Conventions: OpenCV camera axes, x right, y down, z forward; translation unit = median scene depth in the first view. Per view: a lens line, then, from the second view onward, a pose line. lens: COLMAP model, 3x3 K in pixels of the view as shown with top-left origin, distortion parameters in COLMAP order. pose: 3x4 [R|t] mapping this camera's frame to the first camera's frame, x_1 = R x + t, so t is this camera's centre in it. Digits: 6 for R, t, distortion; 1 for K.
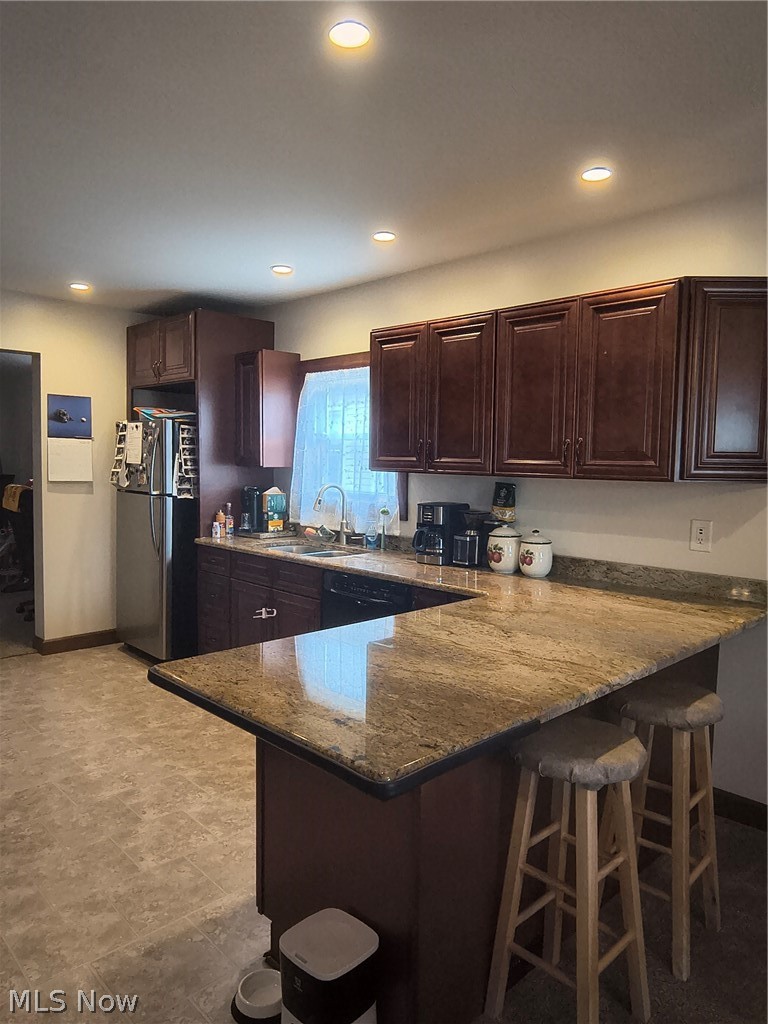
lens RADIAL K [[700.5, 0, 384.0], [0, 700.5, 512.0], [0, 0, 1]] dist [-0.000745, 0.000300]
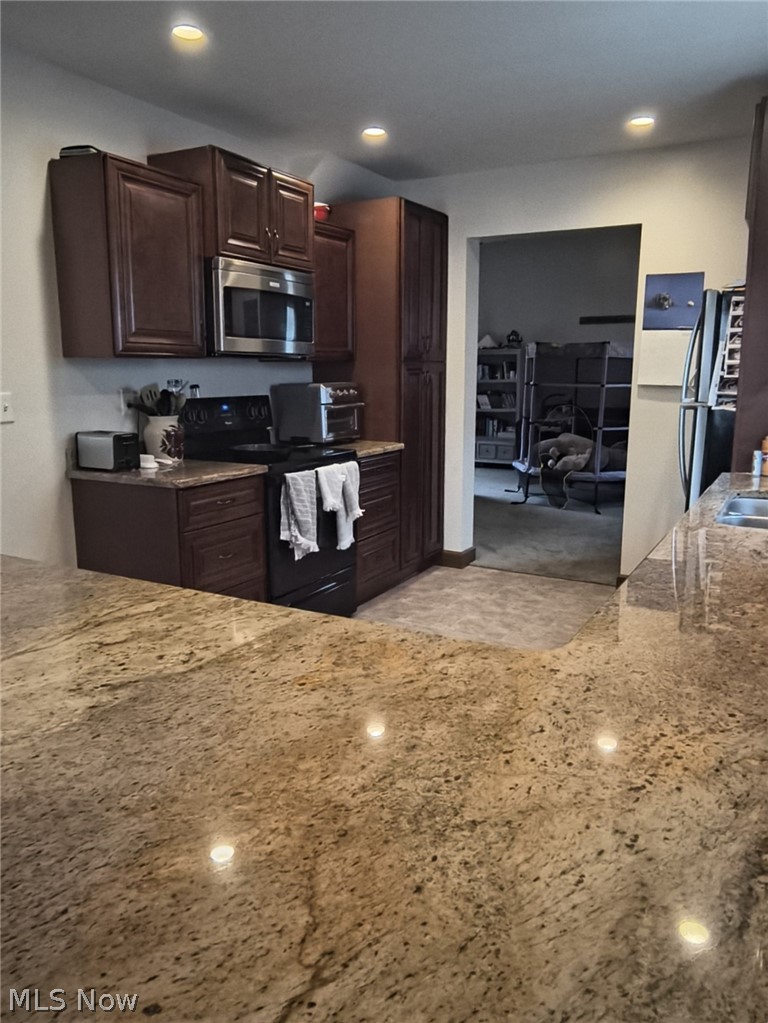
lens RADIAL K [[758.3, 0, 384.0], [0, 758.3, 511.5], [0, 0, 1]] dist [-0.003103, -0.001250]
pose [[0.280198, 0.162090, -0.946159, 0.315047], [-0.070299, 0.986459, 0.148176, -0.008937], [0.957365, 0.024996, 0.287799, 0.491585]]
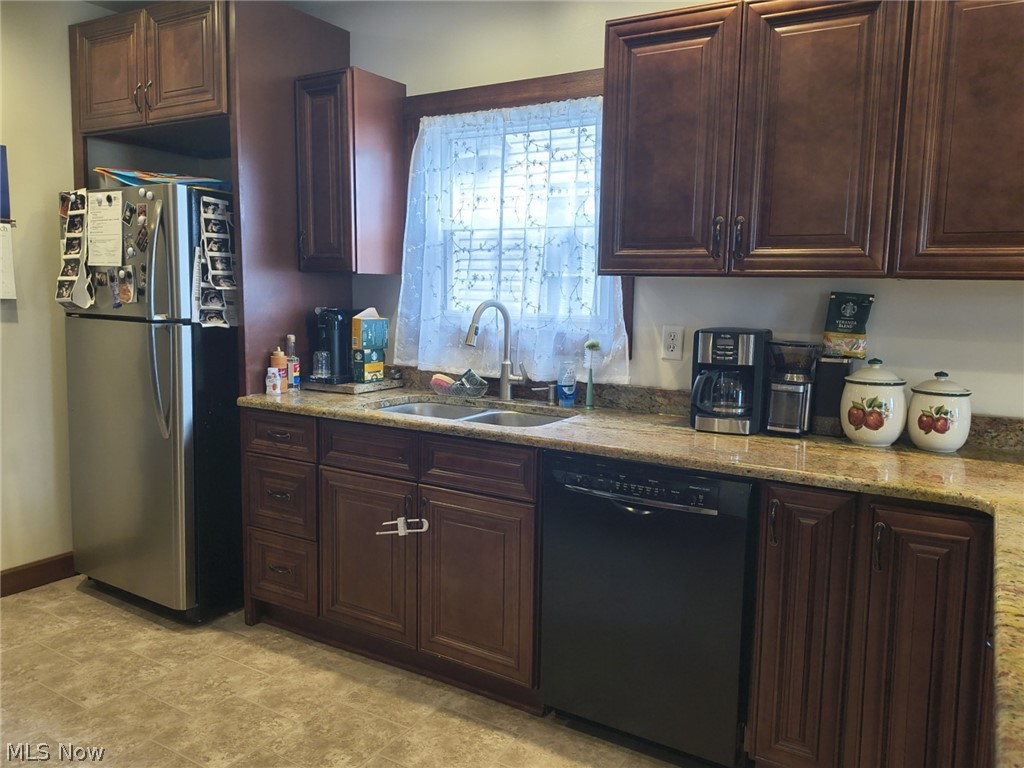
lens RADIAL K [[772.4, 0, 512.0], [0, 772.4, 384.0], [0, 0, 1]] dist [0.027791, -0.008872]
pose [[0.969023, -0.027820, 0.245399, -0.205528], [0.015562, 0.998539, 0.051750, -0.002316], [-0.246480, -0.046328, 0.968040, 0.326677]]
